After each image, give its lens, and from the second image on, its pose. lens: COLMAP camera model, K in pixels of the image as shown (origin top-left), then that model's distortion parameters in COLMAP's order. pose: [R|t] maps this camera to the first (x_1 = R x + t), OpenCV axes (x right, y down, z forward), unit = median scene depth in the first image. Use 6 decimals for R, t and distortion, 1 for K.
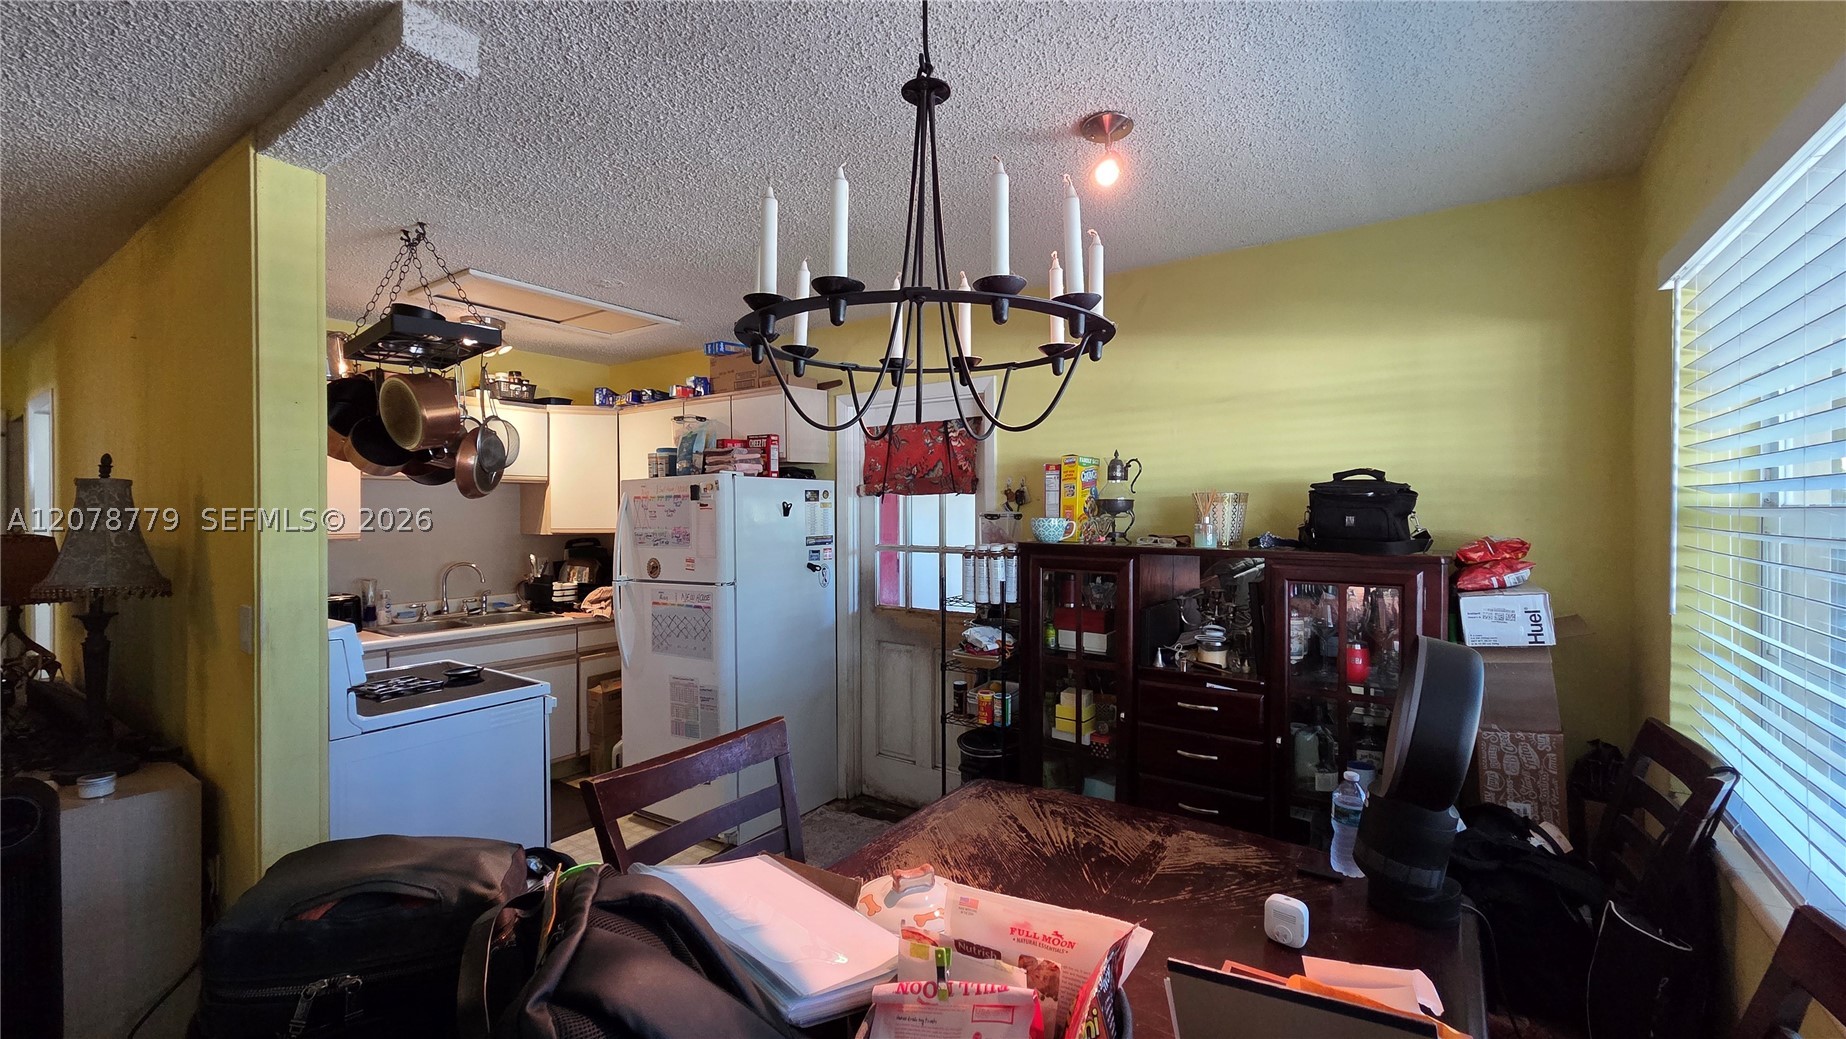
lens RADIAL K [[759.6, 0, 925.3], [0, 759.6, 514.8], [0, 0, 1]] dist [0.002337, 0.000623]
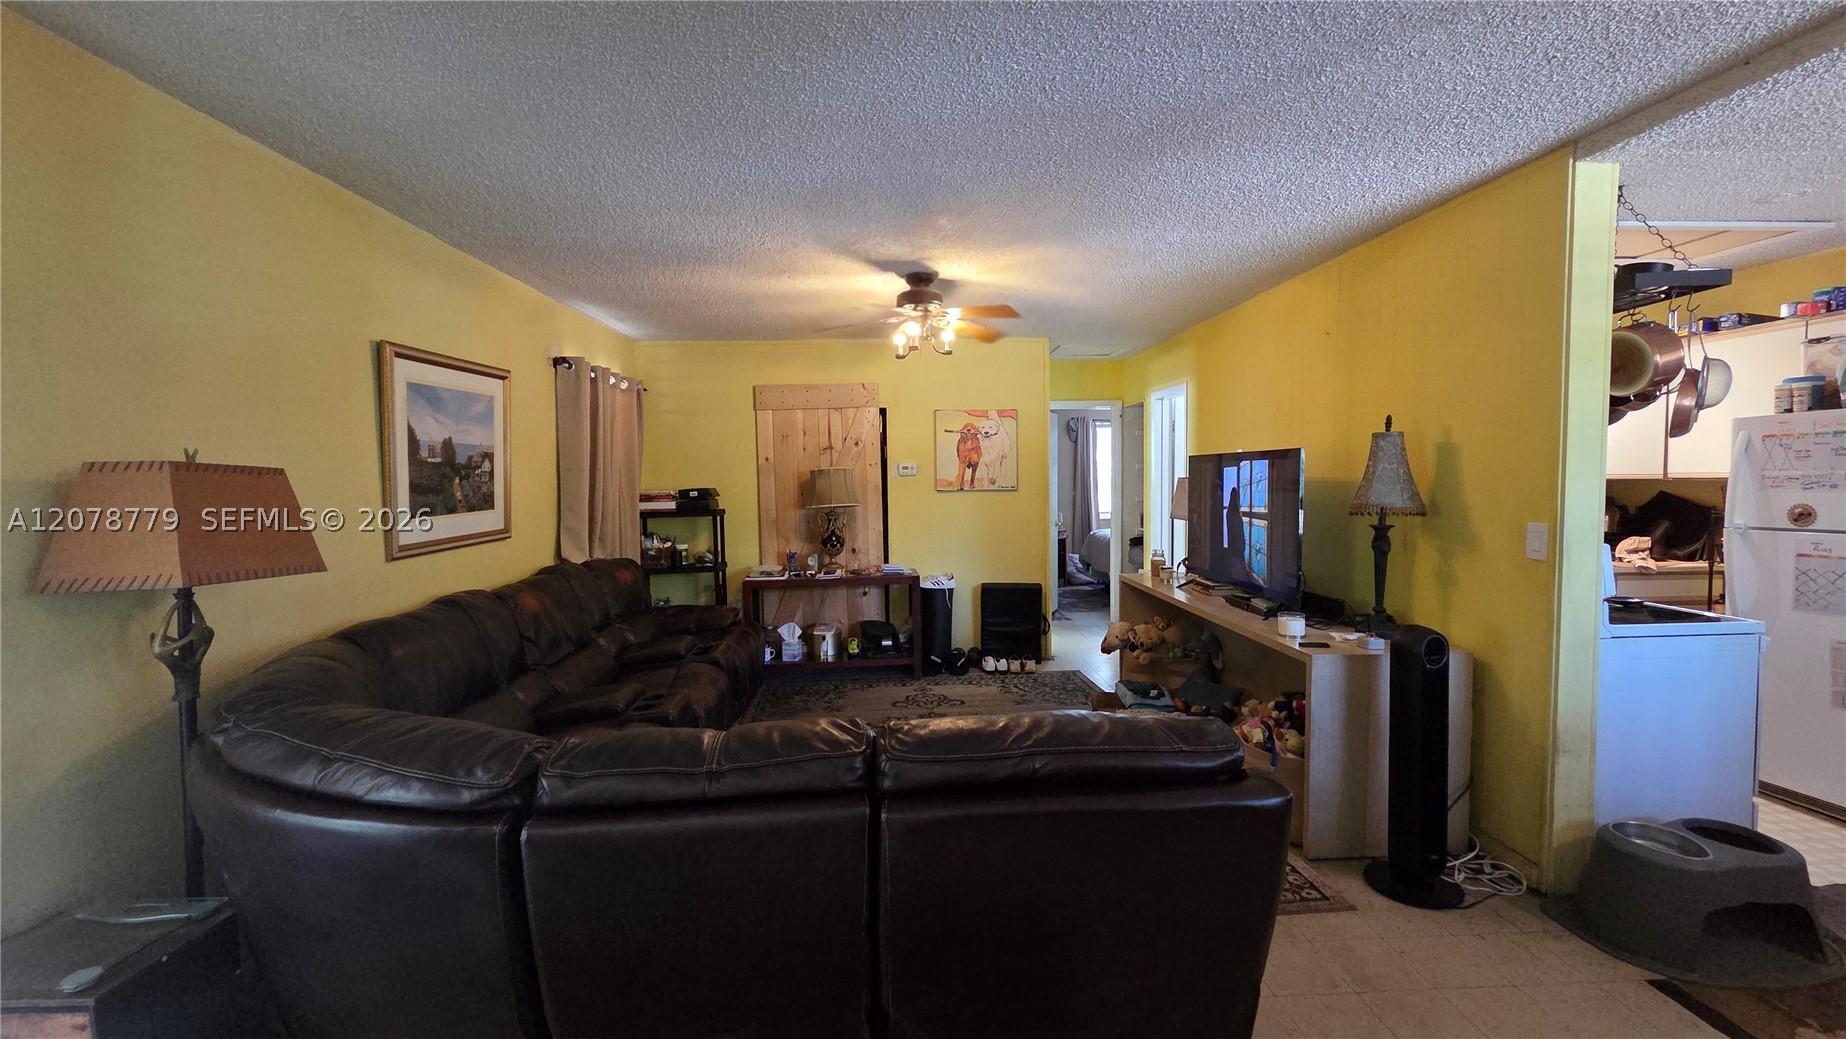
lens RADIAL K [[759.6, 0, 925.3], [0, 759.6, 514.8], [0, 0, 1]] dist [0.002337, 0.000623]
pose [[0.613583, 0.036695, -0.788777, -0.281337], [0.006306, 0.998660, 0.051364, 0.017888], [0.789605, -0.036490, 0.612529, -0.334892]]
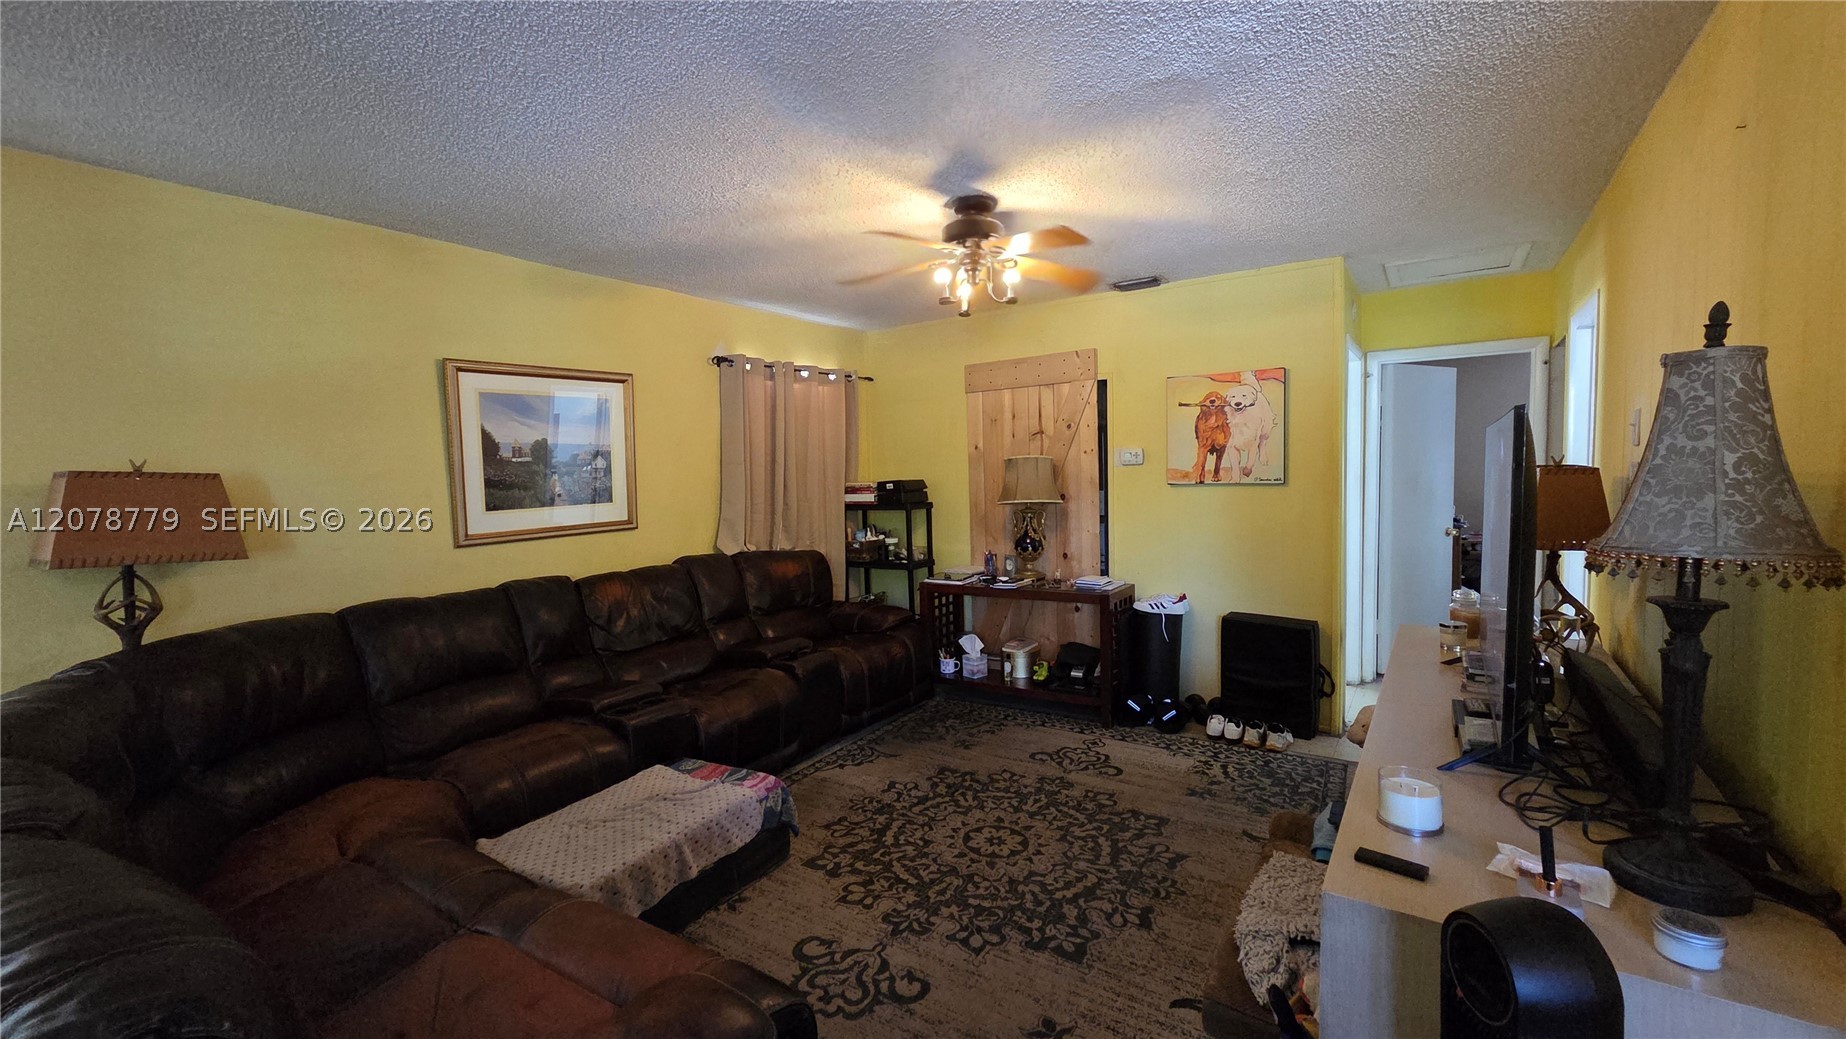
lens RADIAL K [[753.8, 0, 924.8], [0, 753.8, 511.8], [0, 0, 1]] dist [0.001752, 0.000114]
pose [[0.009206, 0.060625, -0.998118, -0.326926], [0.016808, 0.998010, 0.060773, 0.013639], [0.999816, -0.017336, 0.008168, 0.264891]]
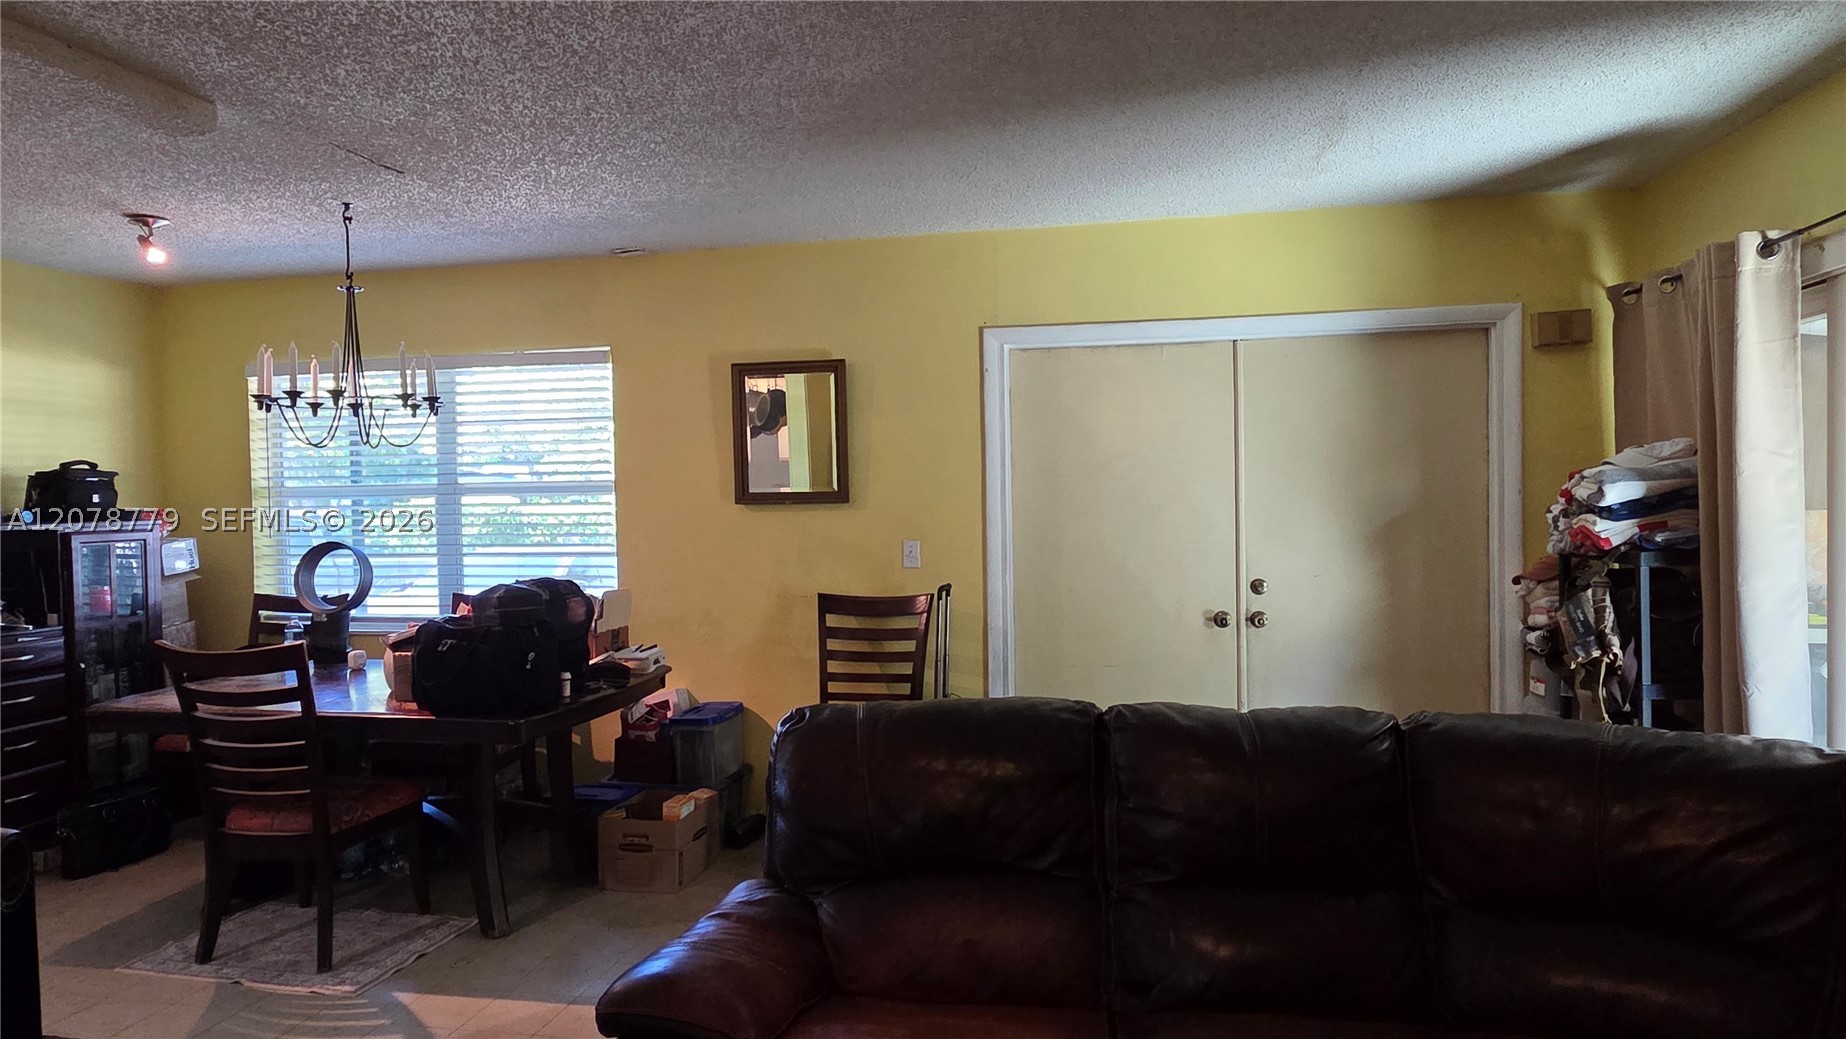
lens RADIAL K [[1125.0, 0, 923.0], [0, 1125.0, 519.5], [0, 0, 1]] dist [0.022060, -0.003494]
pose [[-0.382418, -0.016348, 0.923845, -1.222450], [0.027151, 0.999213, 0.028921, 0.017250], [-0.923590, 0.036143, -0.381673, 0.259103]]
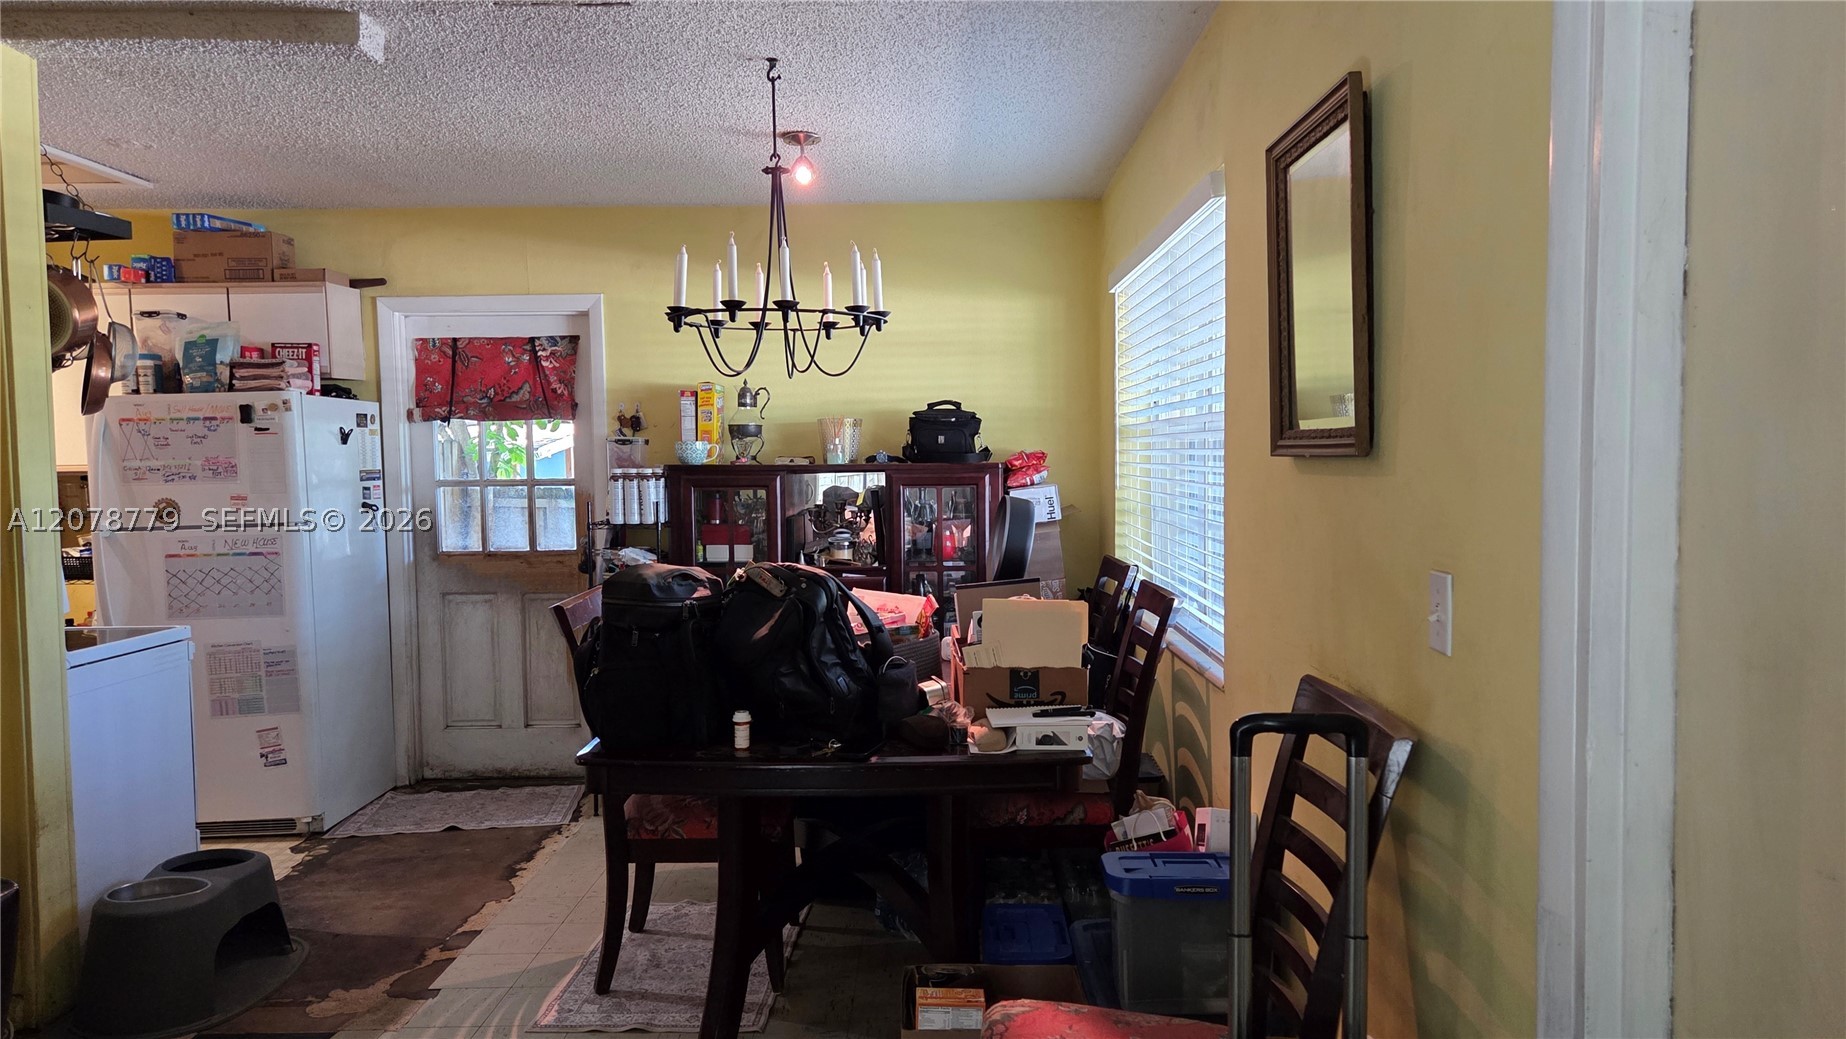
lens RADIAL K [[1270.4, 0, 927.9], [0, 1270.4, 533.0], [0, 0, 1]] dist [0.089237, -0.078699]
pose [[0.825870, -0.041669, 0.562318, -0.457555], [0.015025, 0.998538, 0.051926, 0.035157], [-0.563660, -0.034435, 0.825289, -0.527471]]
